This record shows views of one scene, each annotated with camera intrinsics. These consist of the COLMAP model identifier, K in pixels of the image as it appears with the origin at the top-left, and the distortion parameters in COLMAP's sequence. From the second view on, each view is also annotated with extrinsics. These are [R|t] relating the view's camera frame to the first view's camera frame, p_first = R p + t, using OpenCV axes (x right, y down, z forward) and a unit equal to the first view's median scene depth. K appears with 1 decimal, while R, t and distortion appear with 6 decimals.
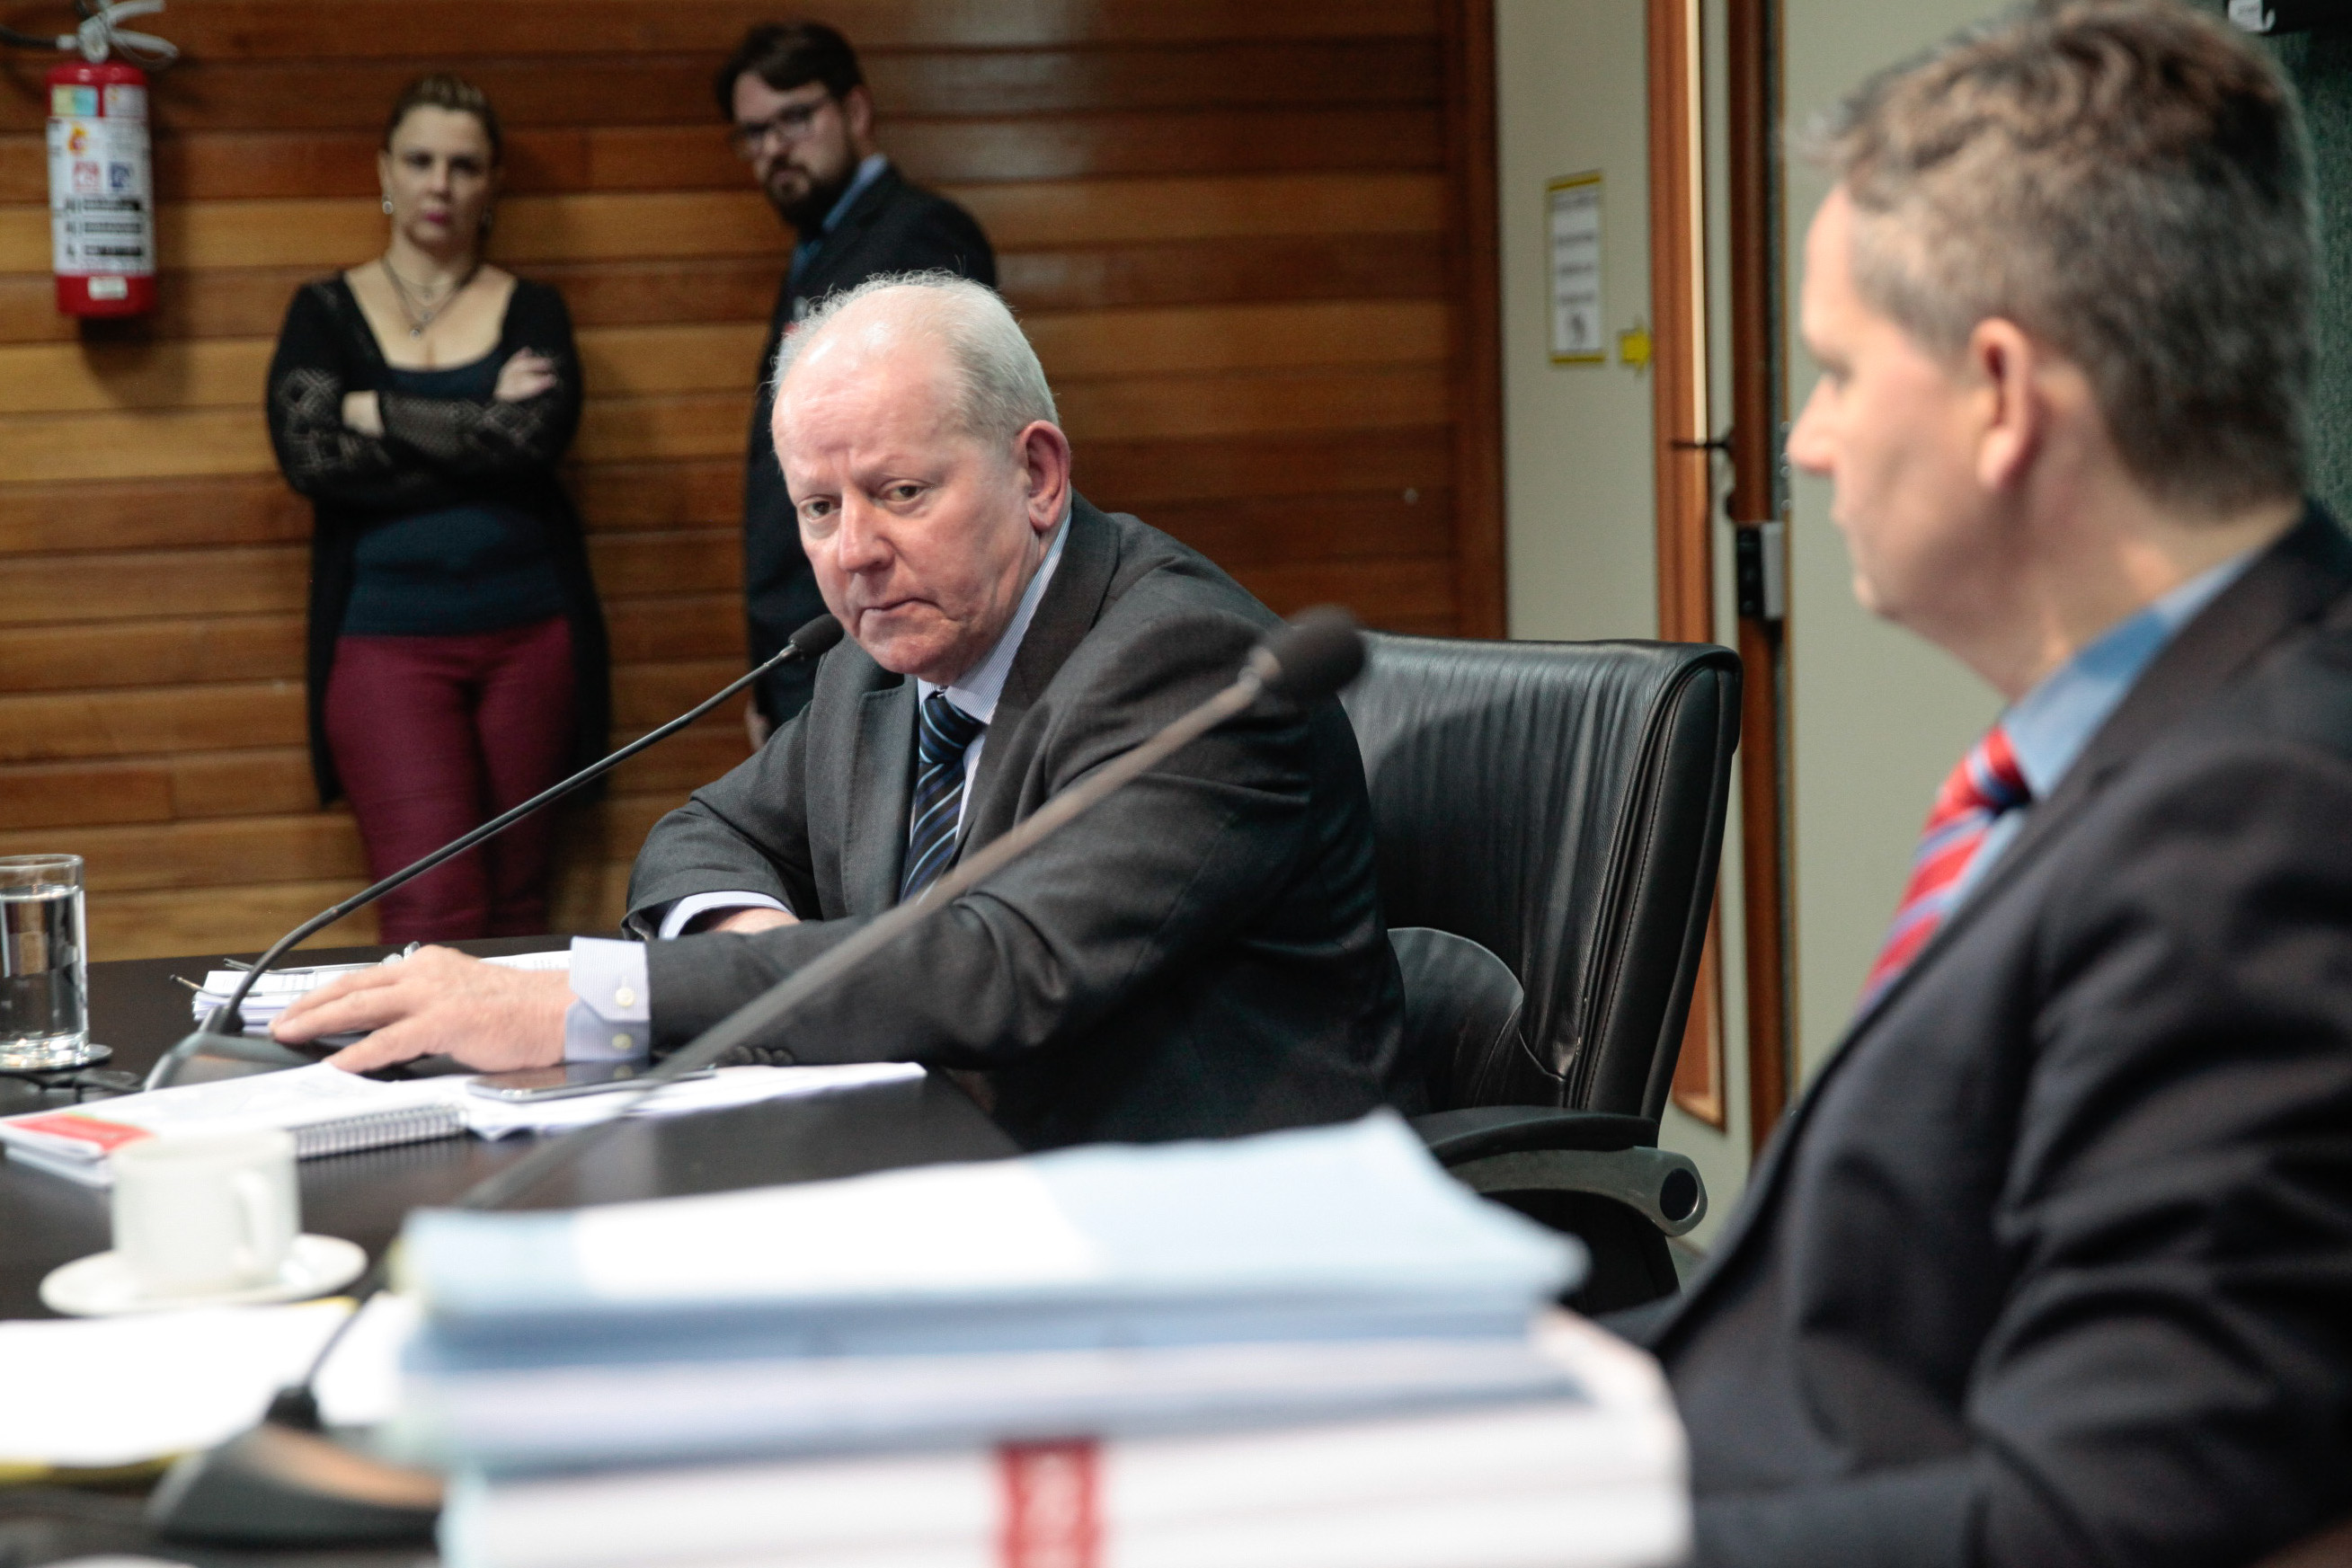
lens RADIAL K [[4094.2, 0, 1103.5], [0, 4094.2, 780.3], [0, 0, 1]] dist [0.205861, -0.015388]
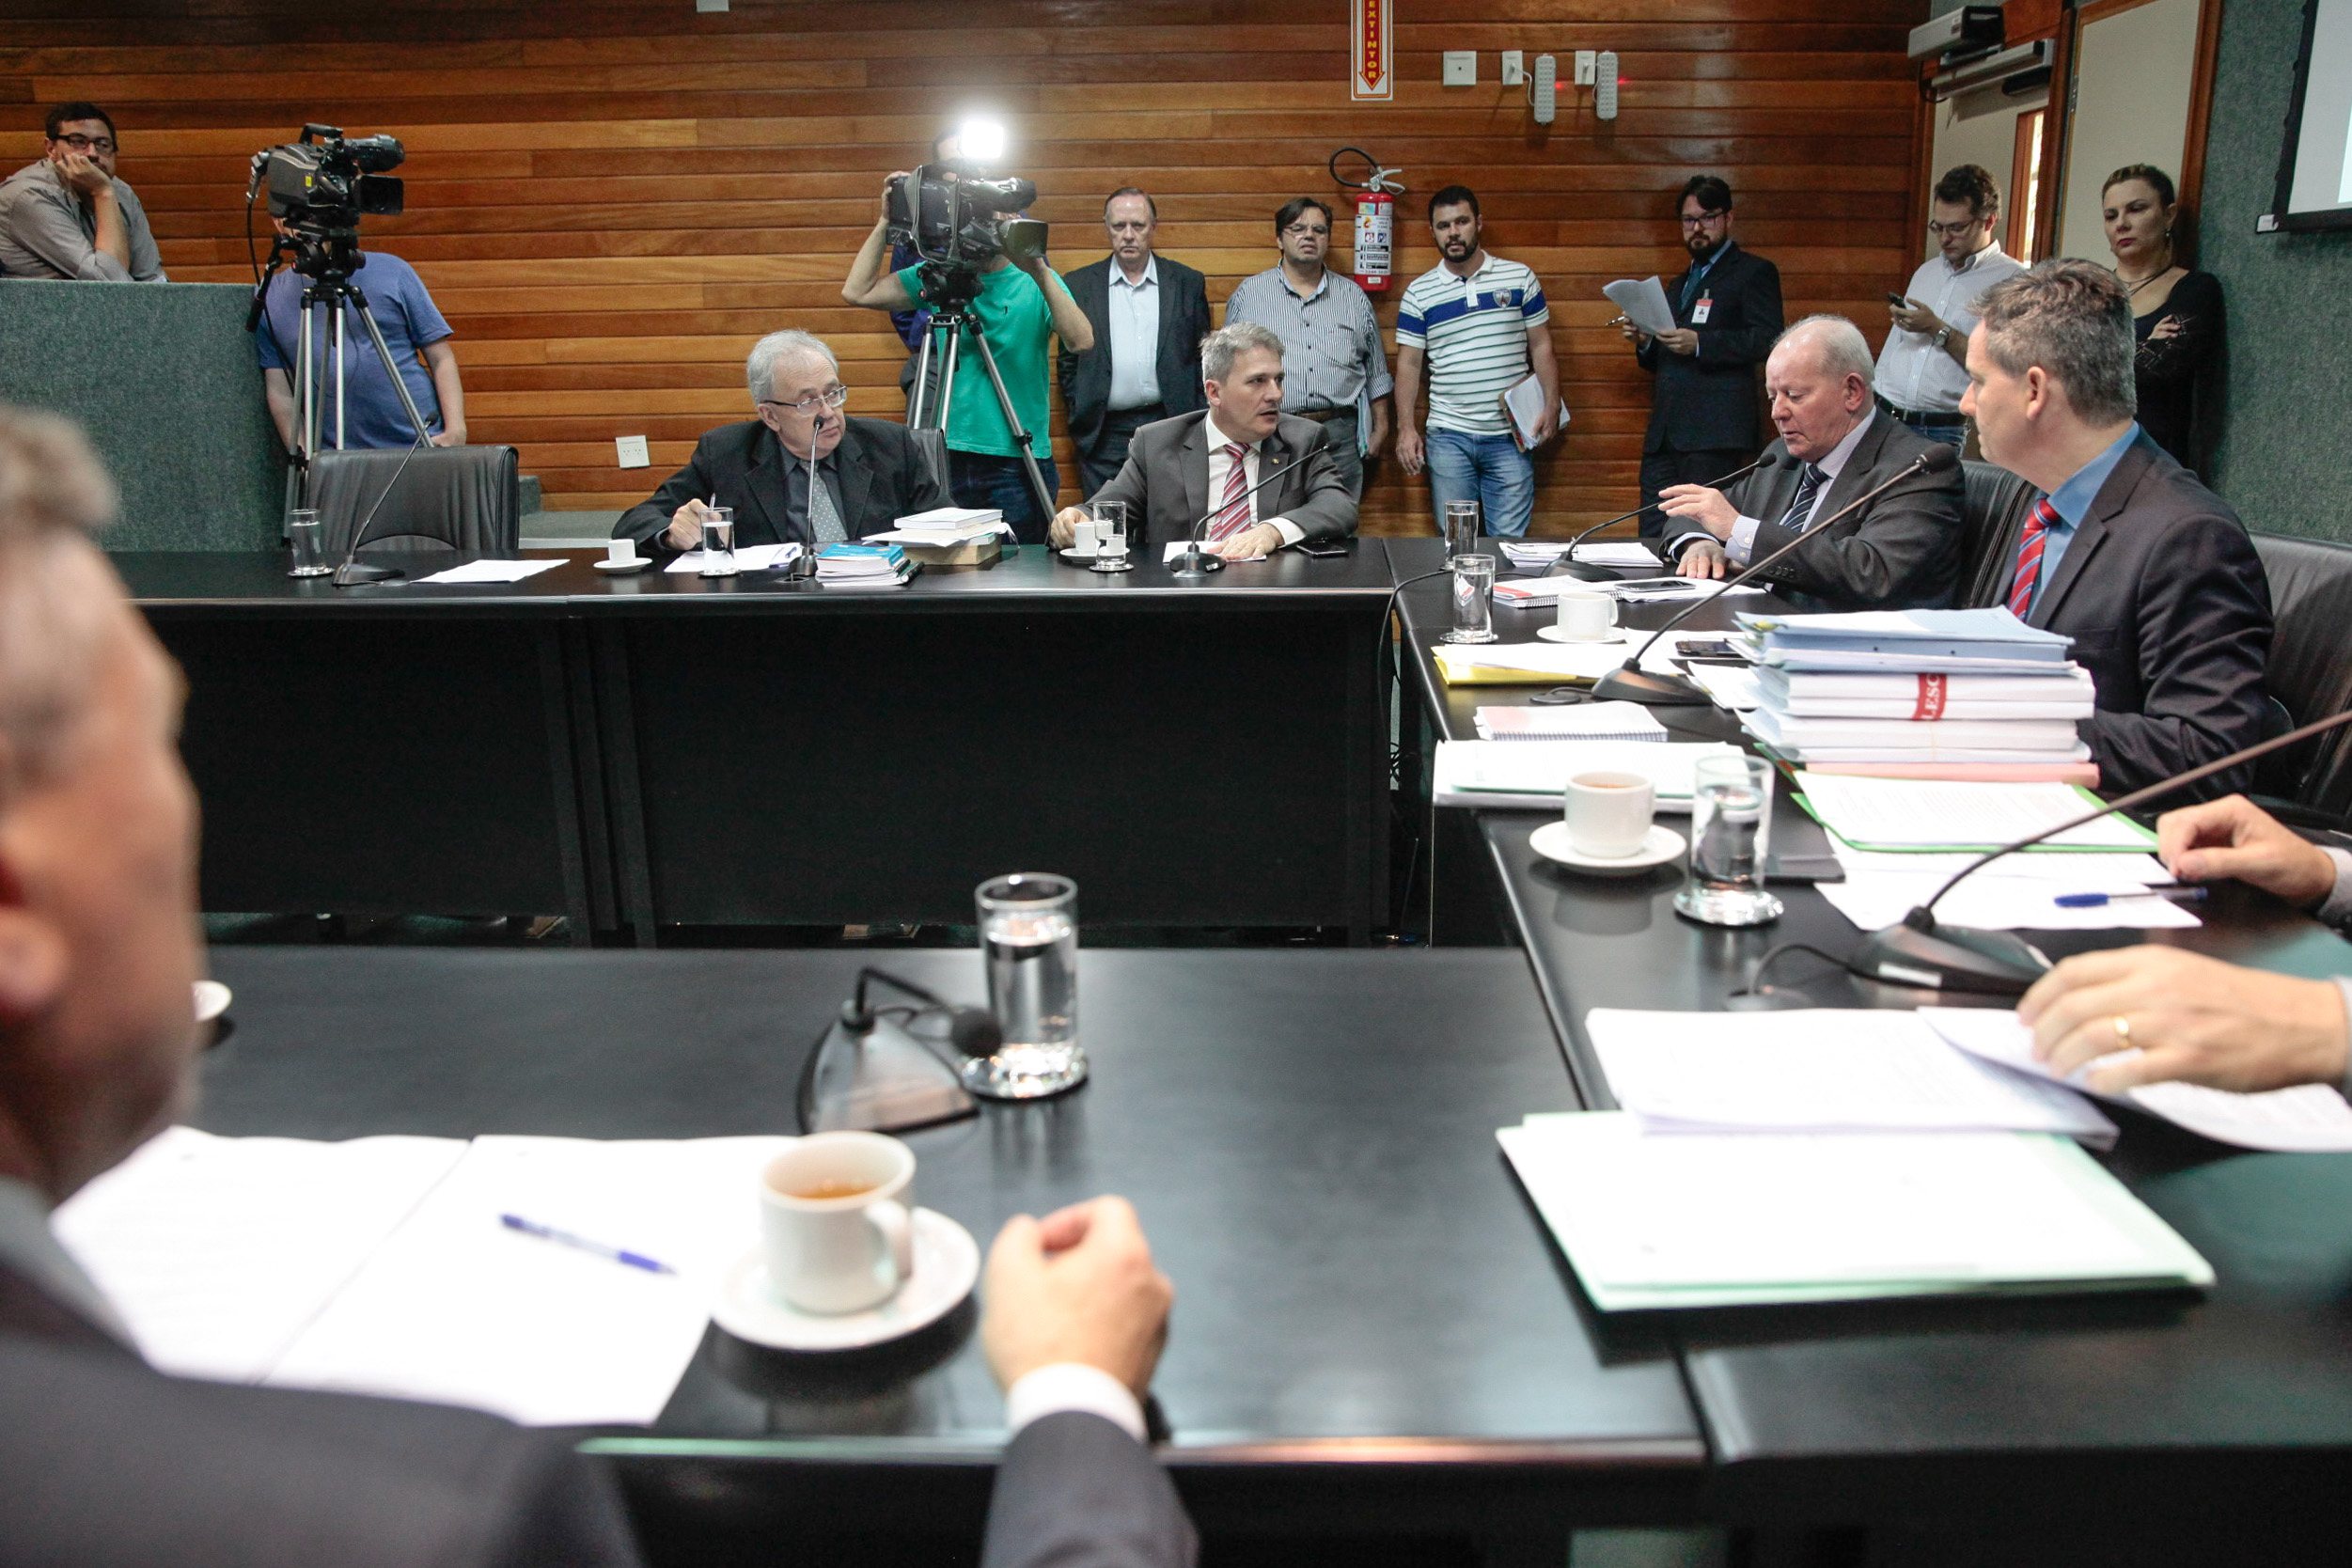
lens RADIAL K [[1785.9, 0, 1264.4], [0, 1785.9, 792.8], [0, 0, 1]] dist [-0.110387, 0.095876]
pose [[0.975876, 0.087381, -0.200078, -0.055494], [-0.050888, 0.982210, 0.180761, 0.000725], [0.212313, -0.166219, 0.962961, -0.143235]]
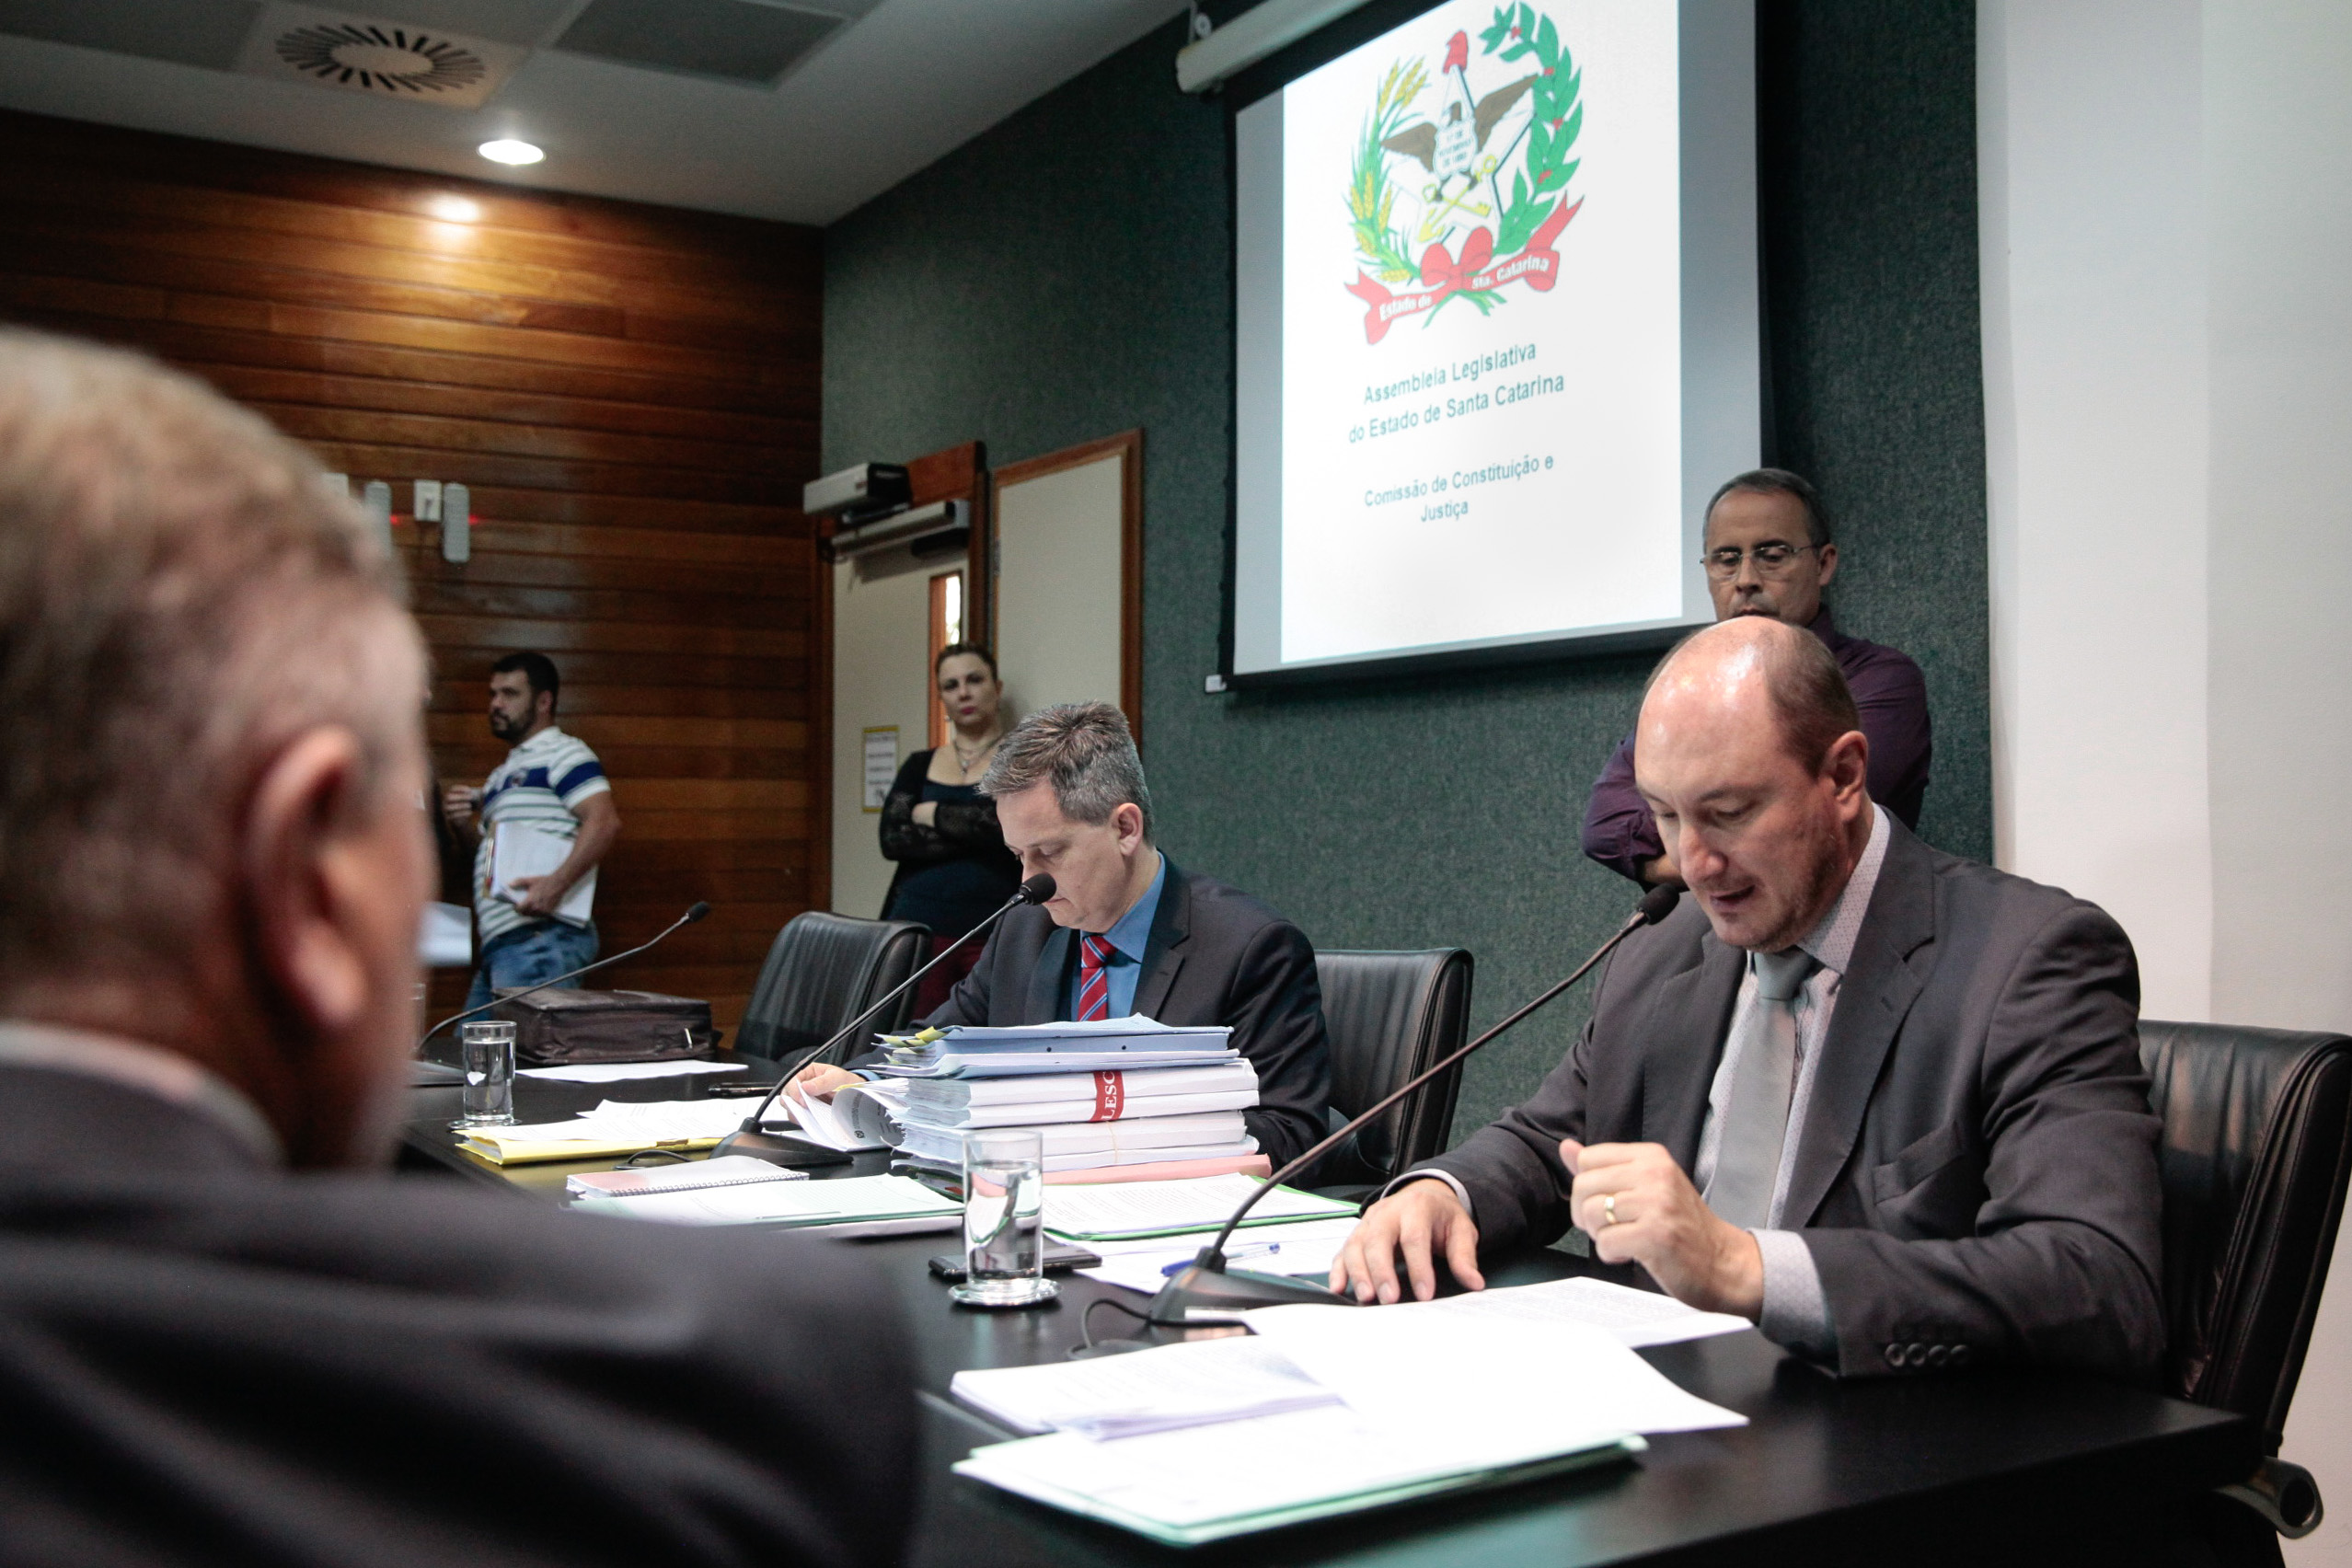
lens RADIAL K [[2273.8, 0, 1243.1], [0, 2273.8, 780.6], [0, 0, 1]] dist [-0.038790, 0.010514]
pose [[0.938074, 0.043455, 0.343698, -0.118892], [-0.001120, 0.992477, -0.122427, 0.029437], [-0.346432, 0.114461, 0.931066, -0.187640]]
